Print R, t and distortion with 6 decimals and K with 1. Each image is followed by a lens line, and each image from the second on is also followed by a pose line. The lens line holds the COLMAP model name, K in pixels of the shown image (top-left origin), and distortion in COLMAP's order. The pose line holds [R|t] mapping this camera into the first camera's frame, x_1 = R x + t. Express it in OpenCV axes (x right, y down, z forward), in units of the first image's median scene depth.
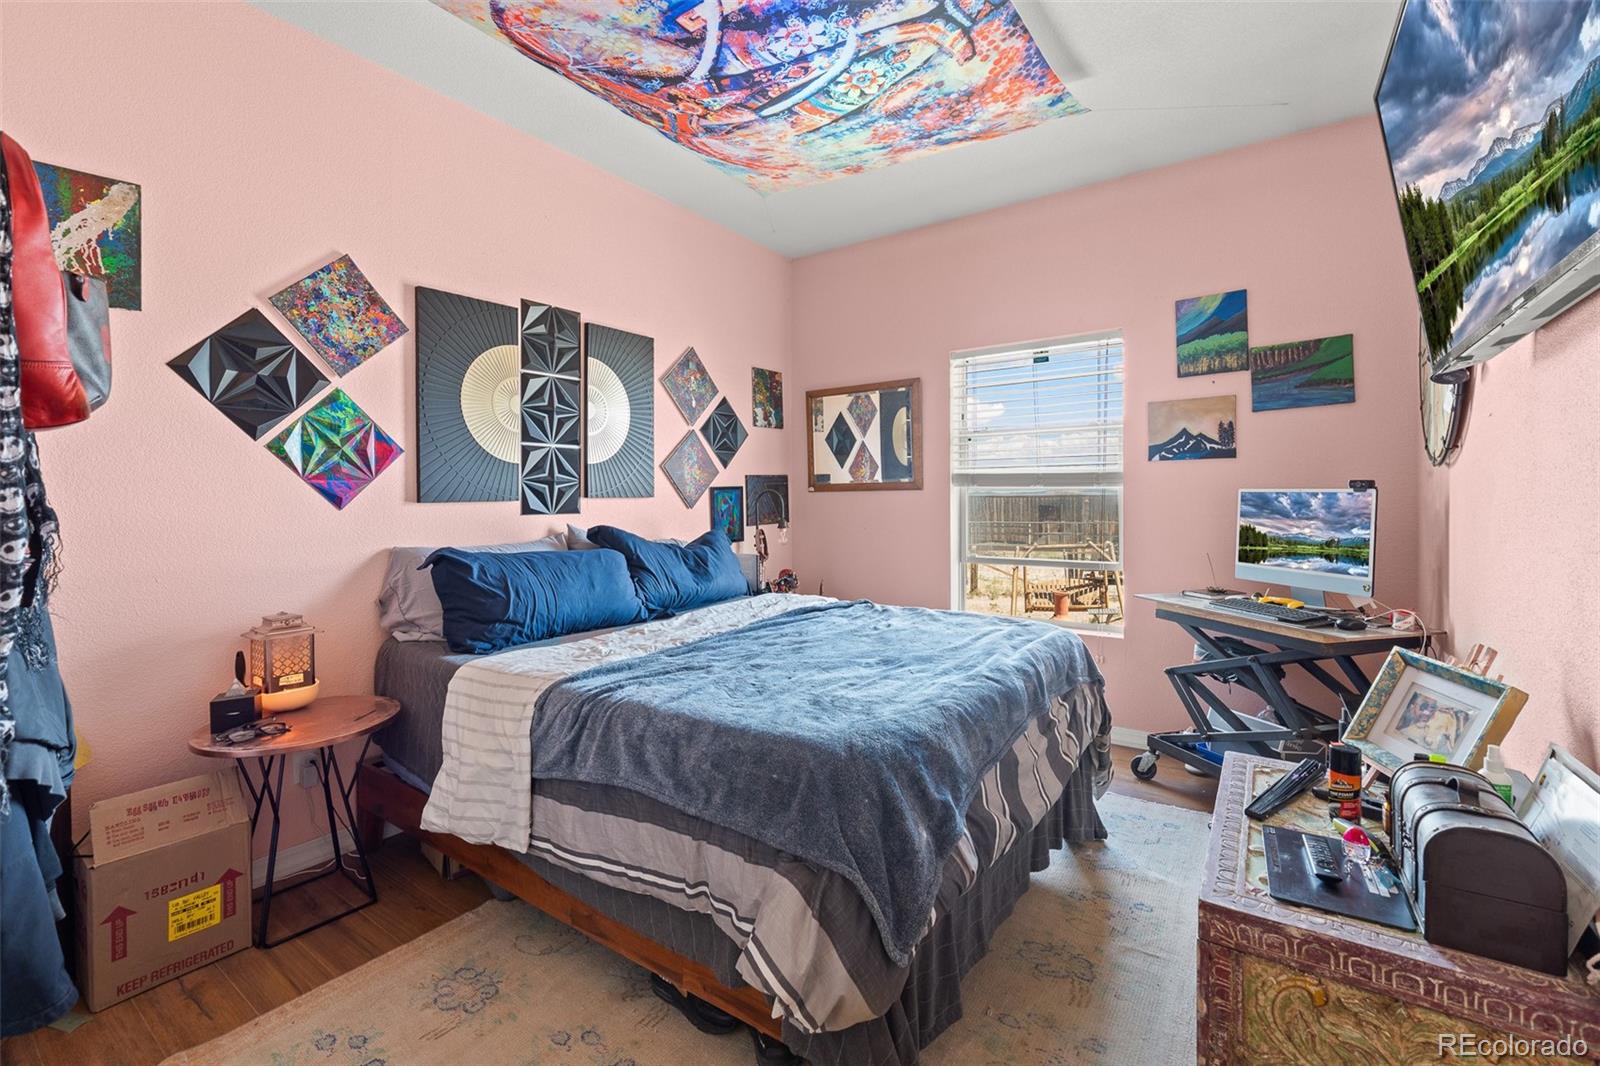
lens RADIAL K [[695.4, 0, 800.1], [0, 695.4, 468.6], [0, 0, 1]] dist [-0.001977, -0.000039]
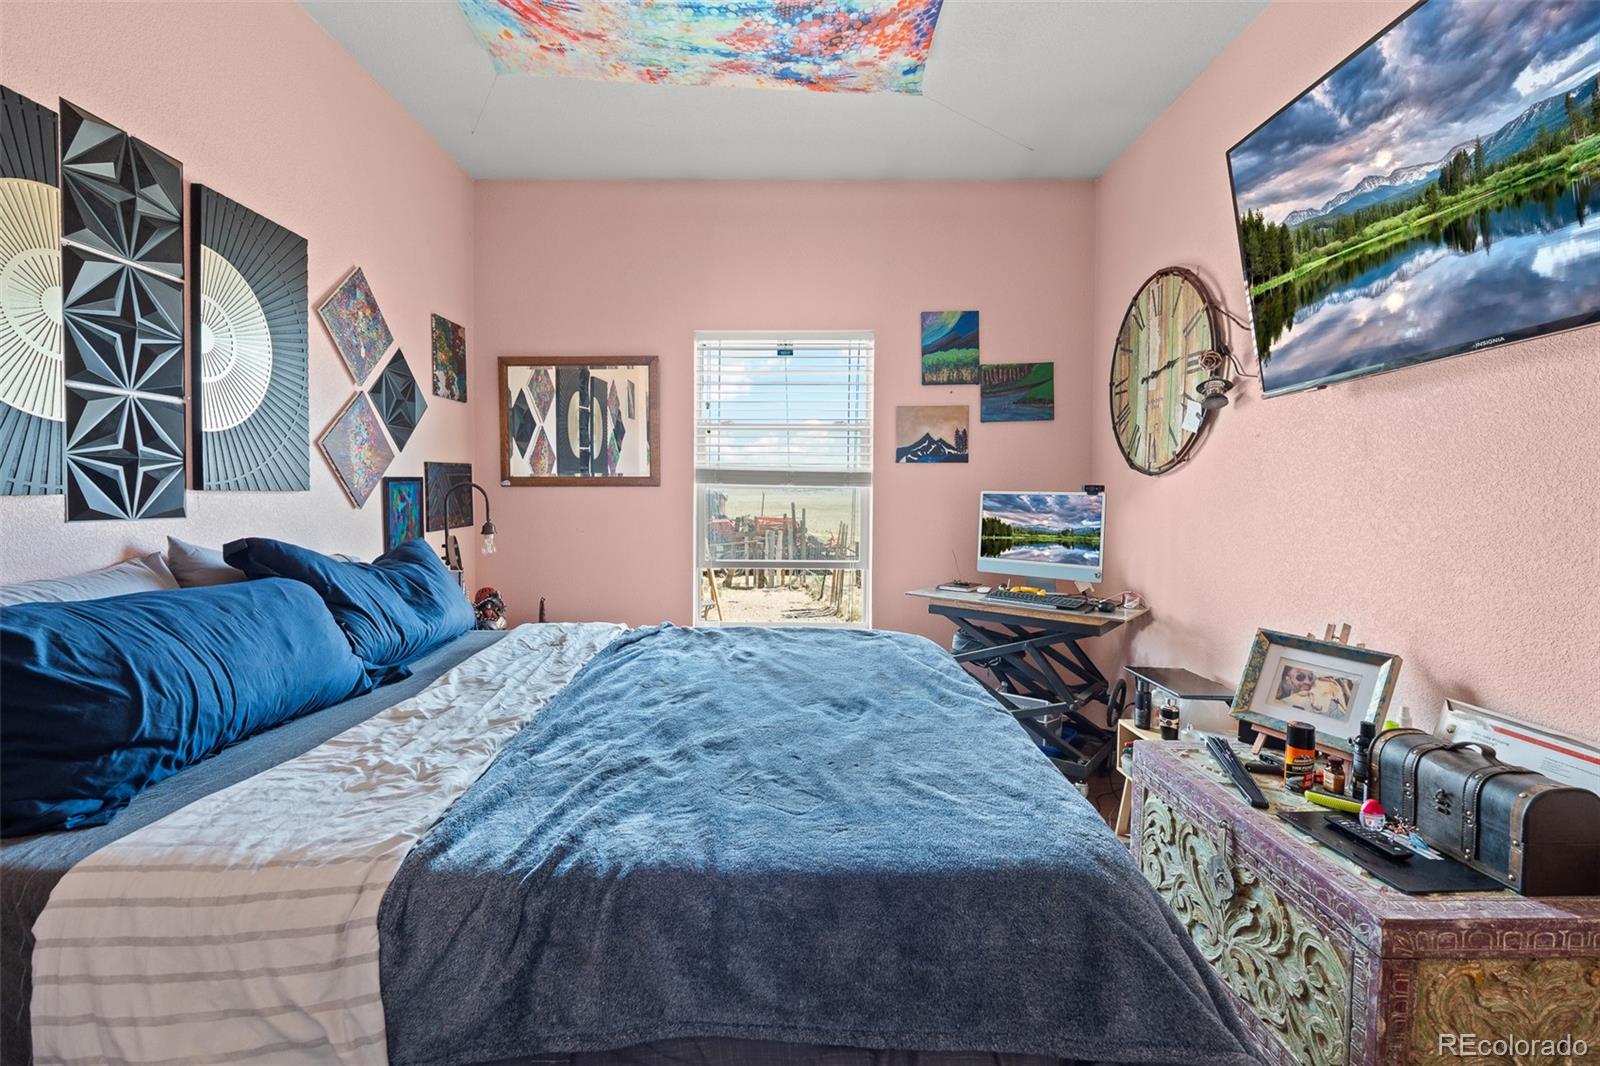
lens RADIAL K [[693.3, 0, 797.1], [0, 693.3, 495.6], [0, 0, 1]] dist [-0.004362, -0.000140]
pose [[0.821551, 0.009939, 0.570048, -0.234745], [-0.034005, 0.998922, 0.031591, 0.011747], [-0.569119, -0.045338, 0.821004, 0.257181]]
